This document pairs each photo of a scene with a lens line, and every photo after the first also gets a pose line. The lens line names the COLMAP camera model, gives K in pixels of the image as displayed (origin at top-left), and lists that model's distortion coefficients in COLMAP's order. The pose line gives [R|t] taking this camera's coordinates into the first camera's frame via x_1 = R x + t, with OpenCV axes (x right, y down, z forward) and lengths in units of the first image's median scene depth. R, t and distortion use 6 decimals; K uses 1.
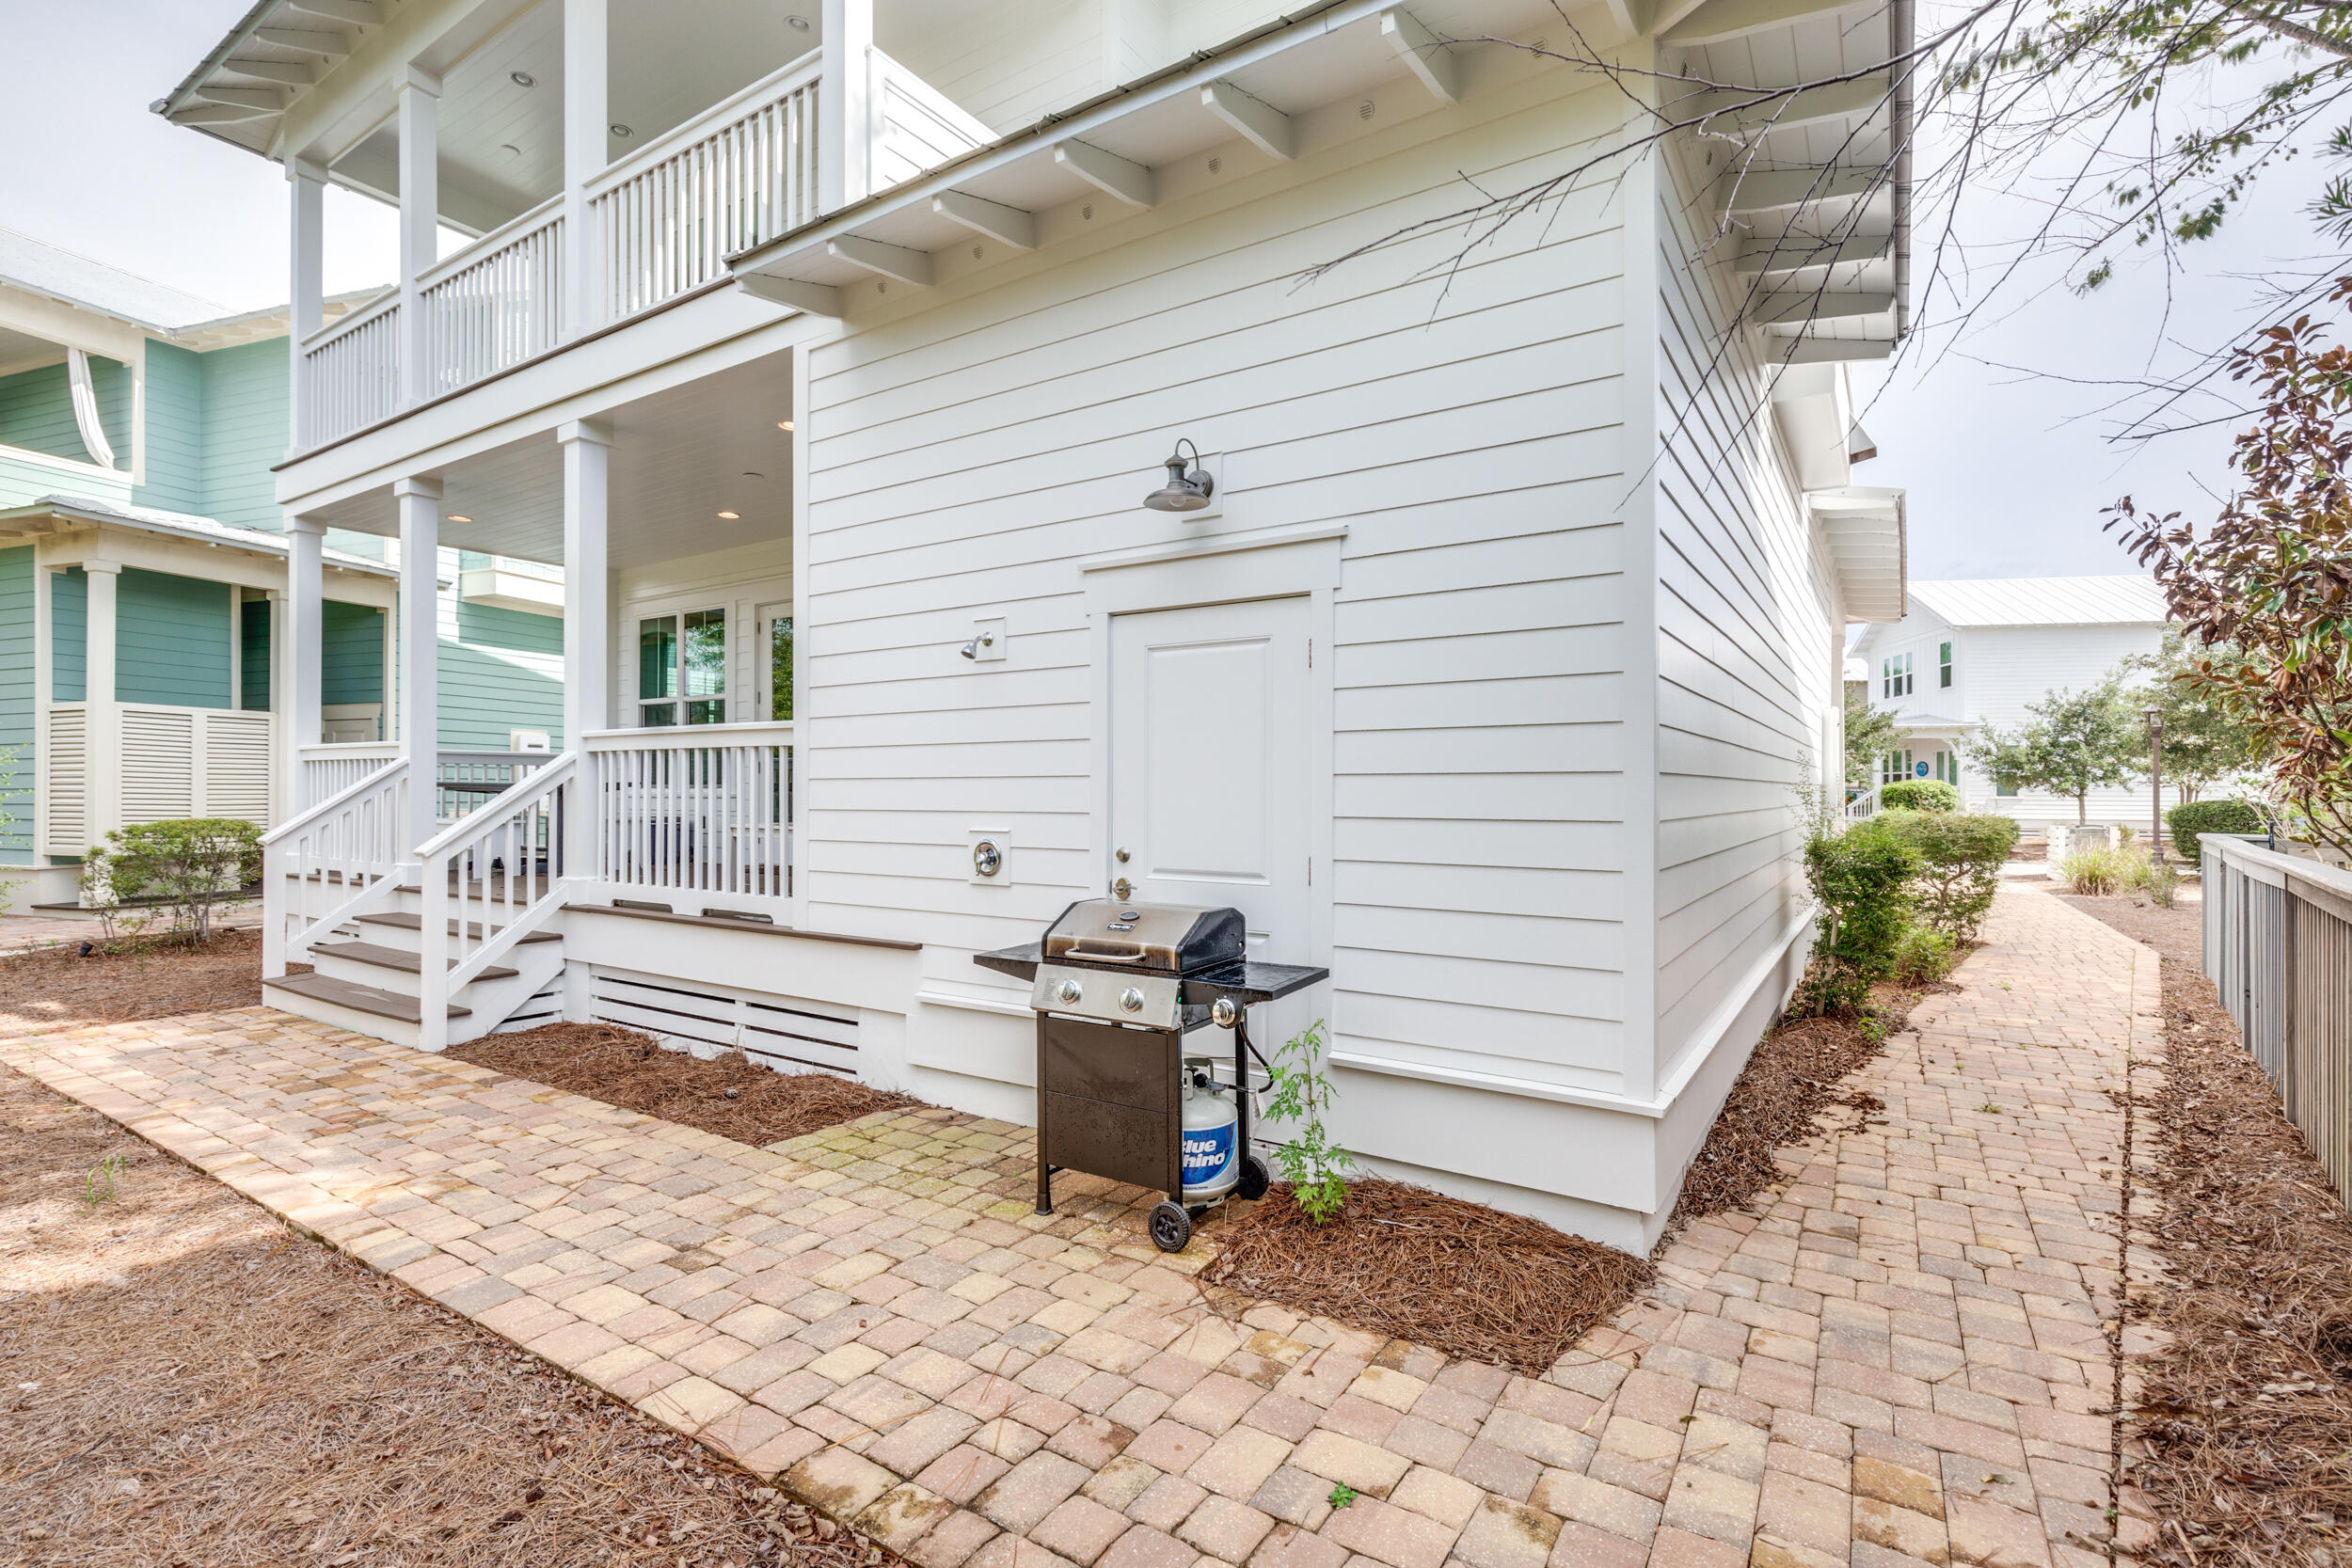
lens RADIAL K [[1103.3, 0, 1176.0], [0, 1103.3, 784.0], [0, 0, 1]] dist [0.012054, 0.000488]
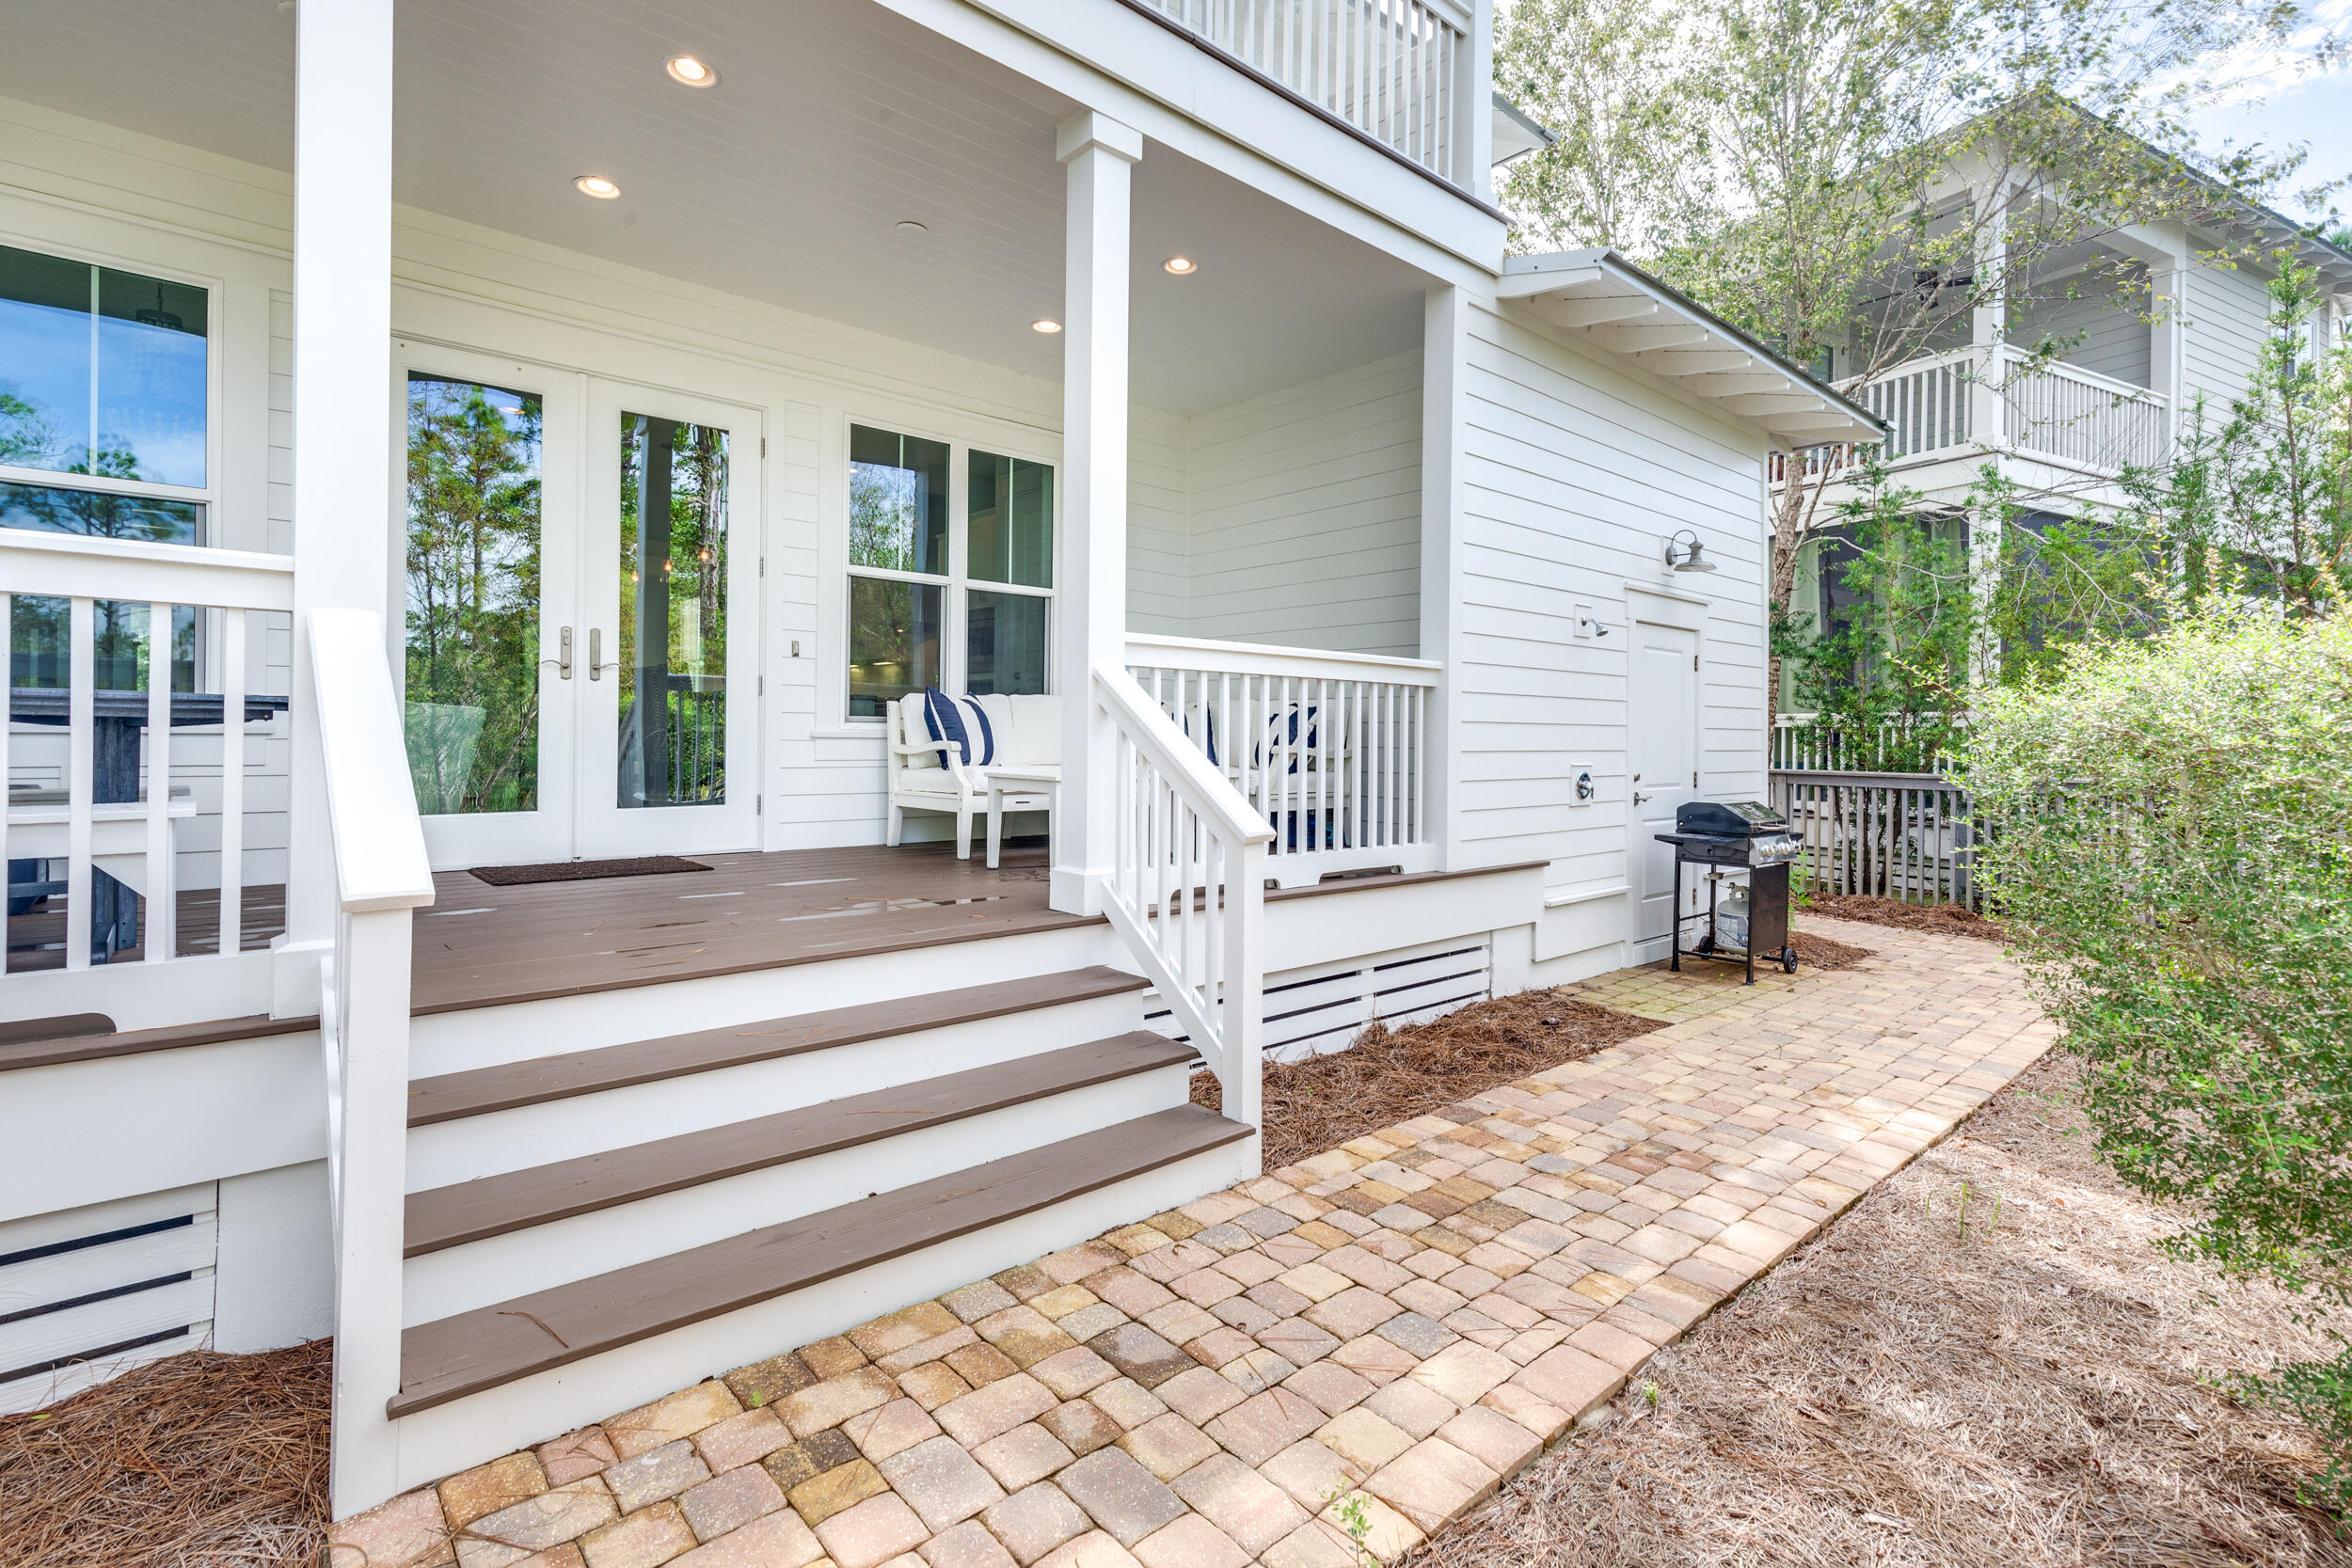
lens RADIAL K [[1075.7, 0, 1184.8], [0, 1075.7, 746.6], [0, 0, 1]] dist [0.000447, 0.000060]
pose [[0.261127, -0.003633, 0.965298, -1.098545], [-0.009861, 0.999931, 0.006431, 0.011788], [-0.965254, -0.011199, 0.261073, 0.796601]]
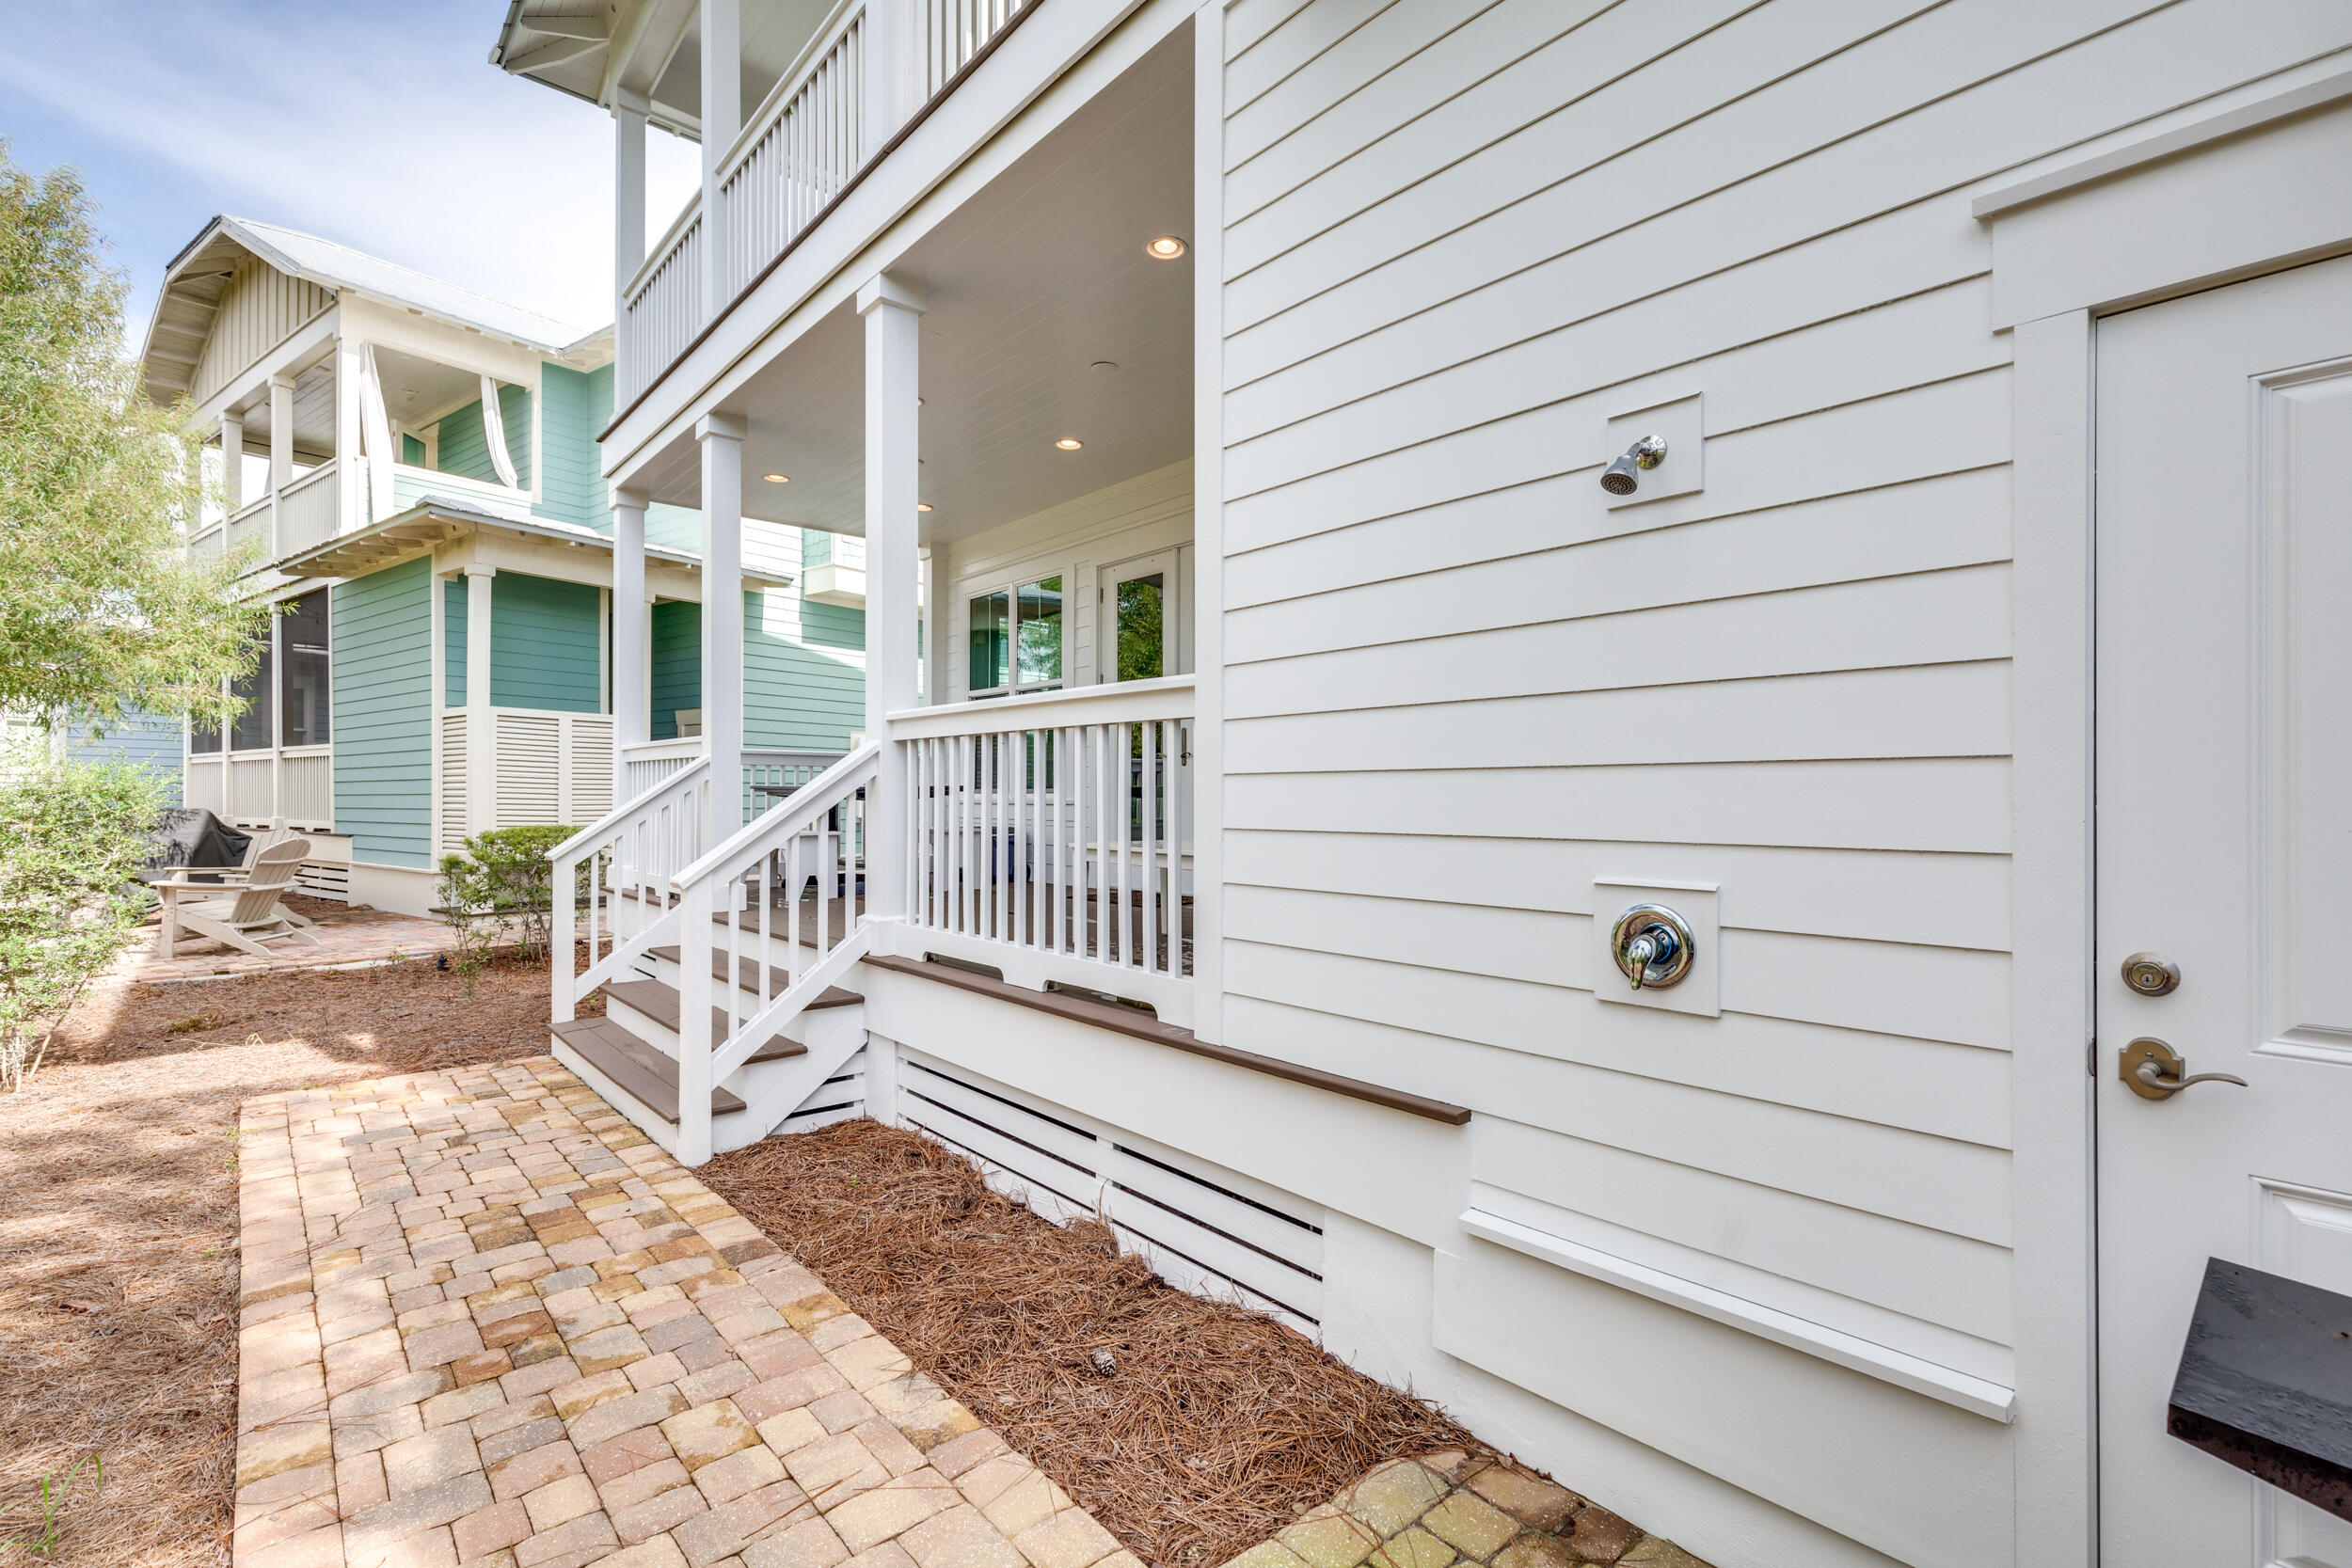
lens RADIAL K [[1076.9, 0, 1168.9], [0, 1076.9, 794.2], [0, 0, 1]] dist [0.017415, 0.000147]
pose [[0.961951, -0.000382, -0.273222, -0.169028], [0.001662, 0.999989, 0.004455, 0.002140], [0.273218, -0.004740, 0.961941, 0.375085]]
